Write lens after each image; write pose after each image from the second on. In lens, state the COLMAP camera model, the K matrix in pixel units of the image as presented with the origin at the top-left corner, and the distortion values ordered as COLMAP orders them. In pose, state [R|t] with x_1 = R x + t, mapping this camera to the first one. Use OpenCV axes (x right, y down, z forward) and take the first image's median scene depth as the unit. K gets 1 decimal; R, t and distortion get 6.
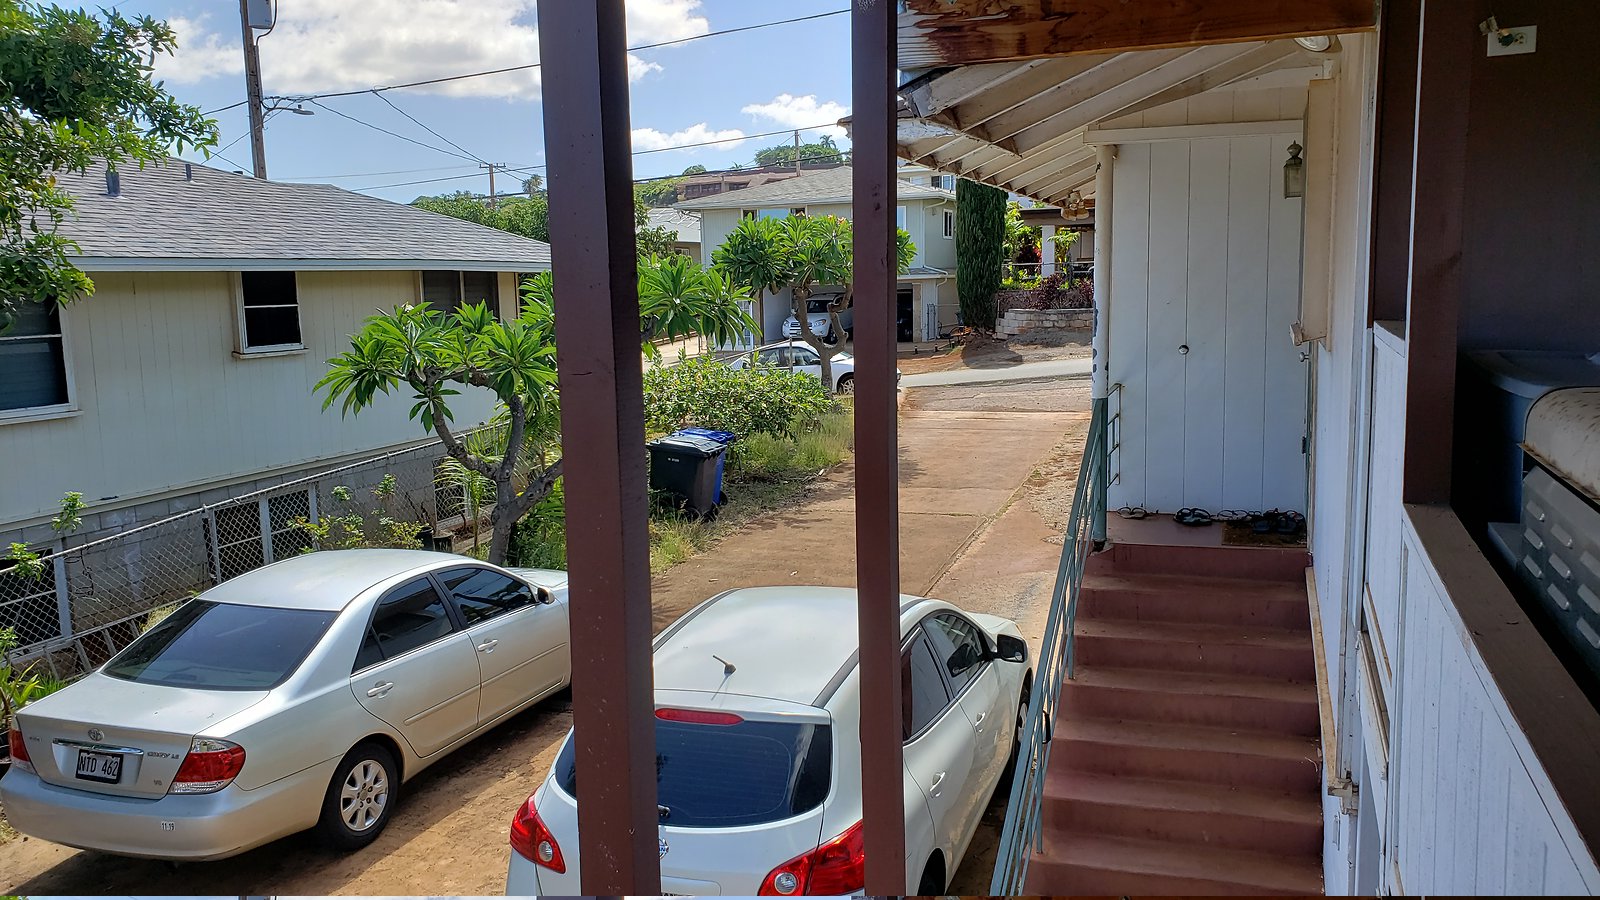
lens RADIAL K [[1241.7, 0, 831.4], [0, 1241.7, 456.5], [0, 0, 1]] dist [0.013318, 0.003489]
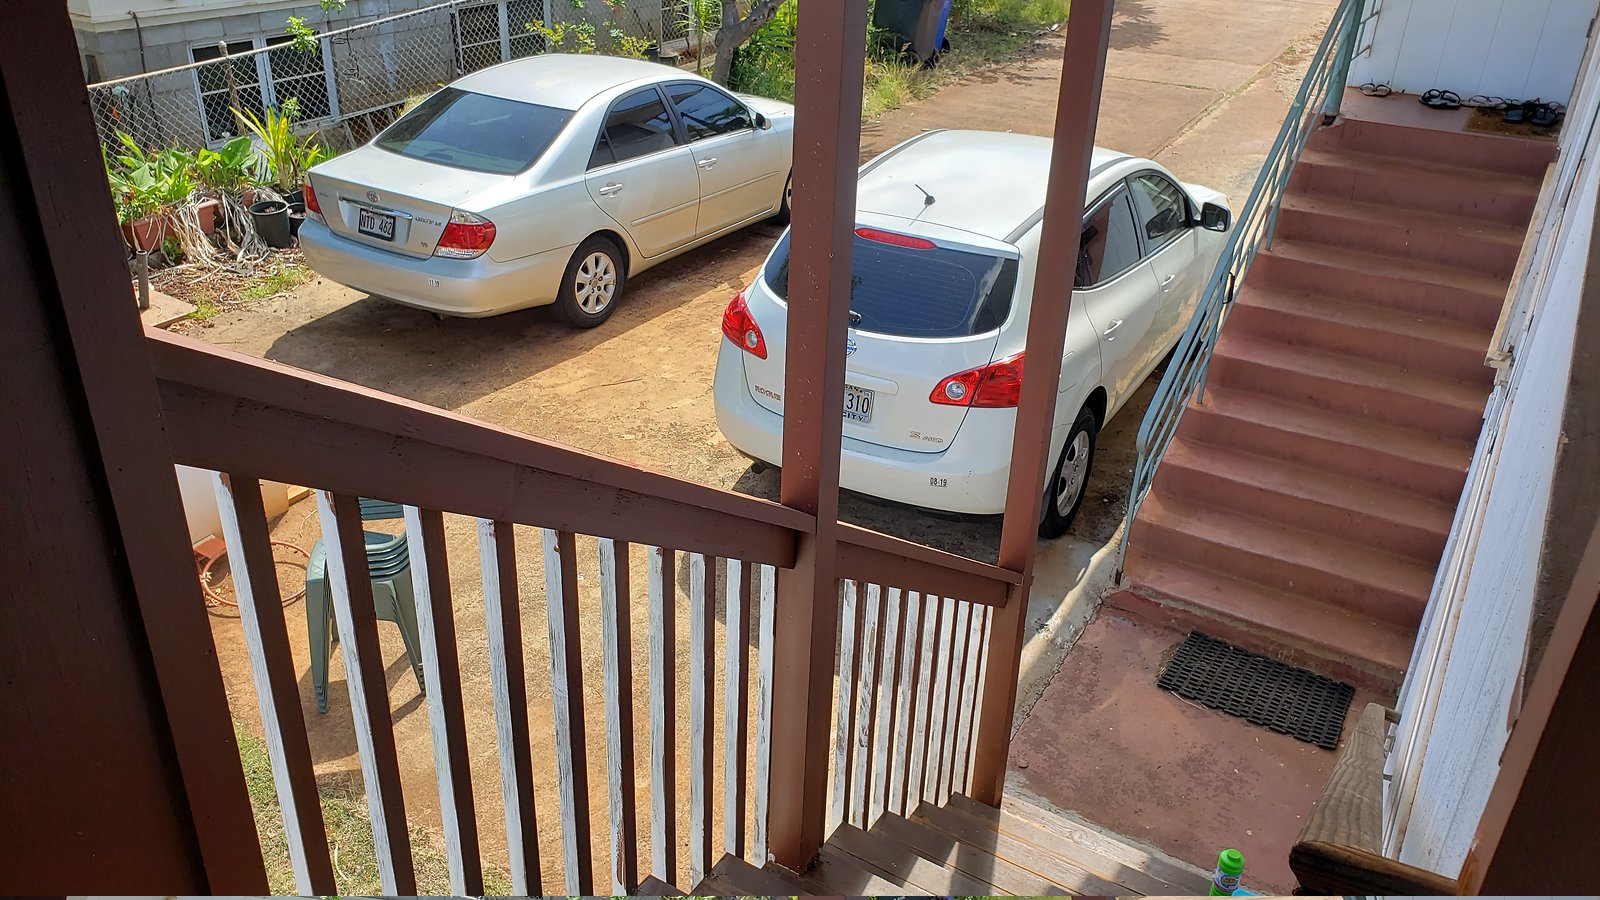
lens RADIAL K [[1249.5, 0, 815.1], [0, 1249.5, 449.5], [0, 0, 1]] dist [0.049621, -0.076626]
pose [[0.978330, 0.141701, -0.150970, 0.009674], [-0.083531, 0.937277, 0.338429, 0.014088], [0.189456, -0.318485, 0.928802, -0.055689]]
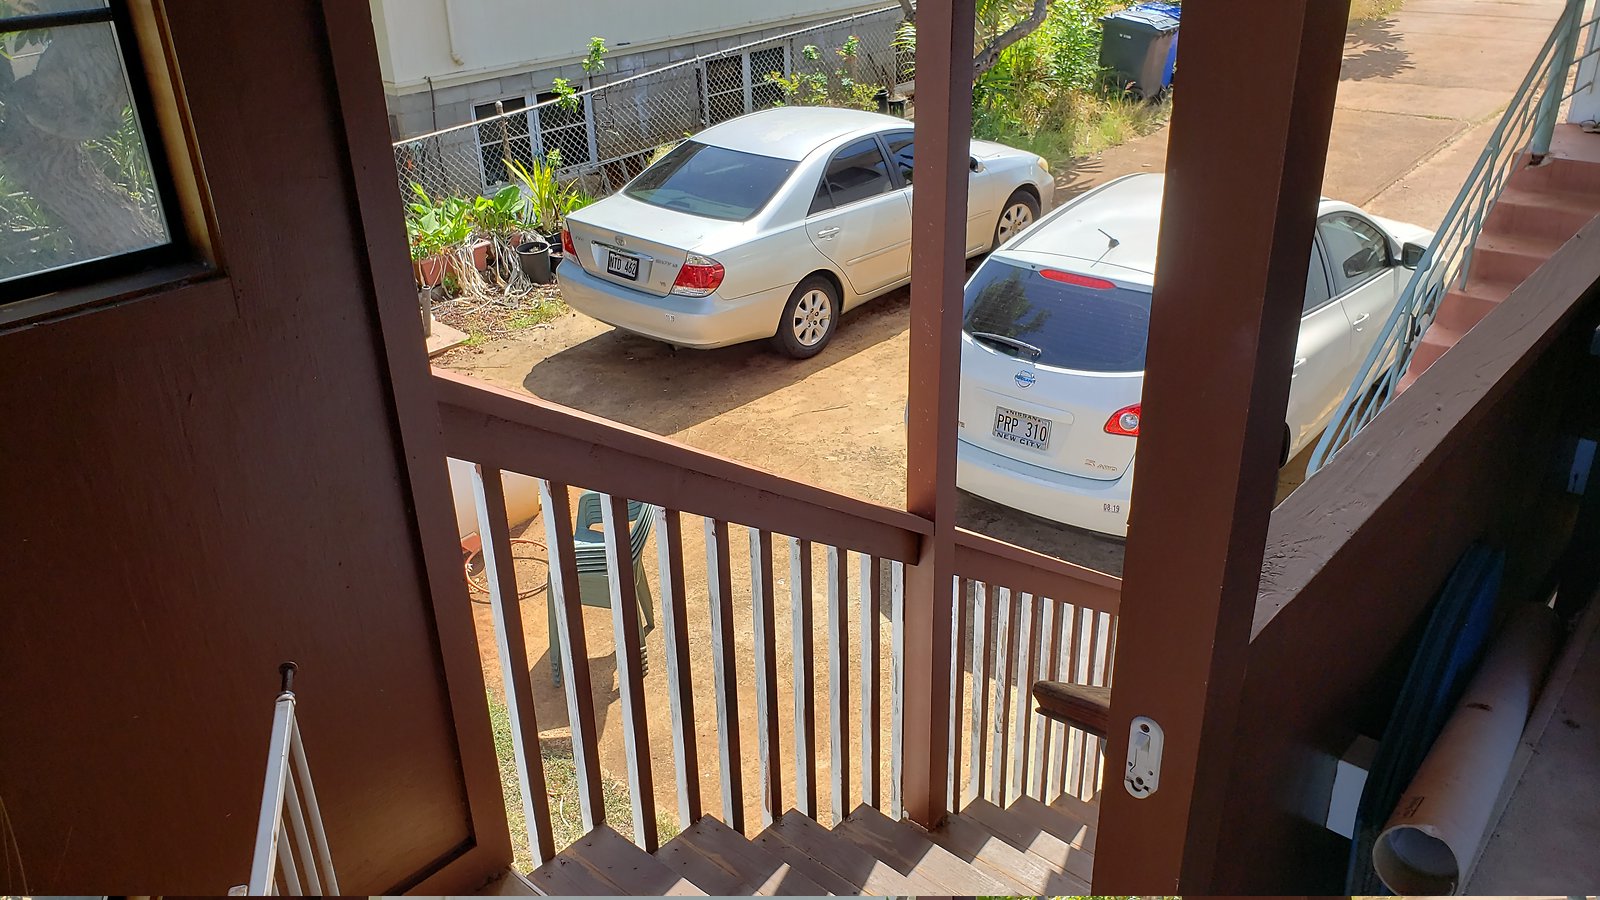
lens RADIAL K [[1258.5, 0, 839.7], [0, 1258.5, 447.8], [0, 0, 1]] dist [0.040638, -0.004854]
pose [[0.934494, 0.162292, -0.316833, 0.058464], [-0.052993, 0.943535, 0.327007, -0.010697], [0.352013, -0.288796, 0.890328, -0.118760]]
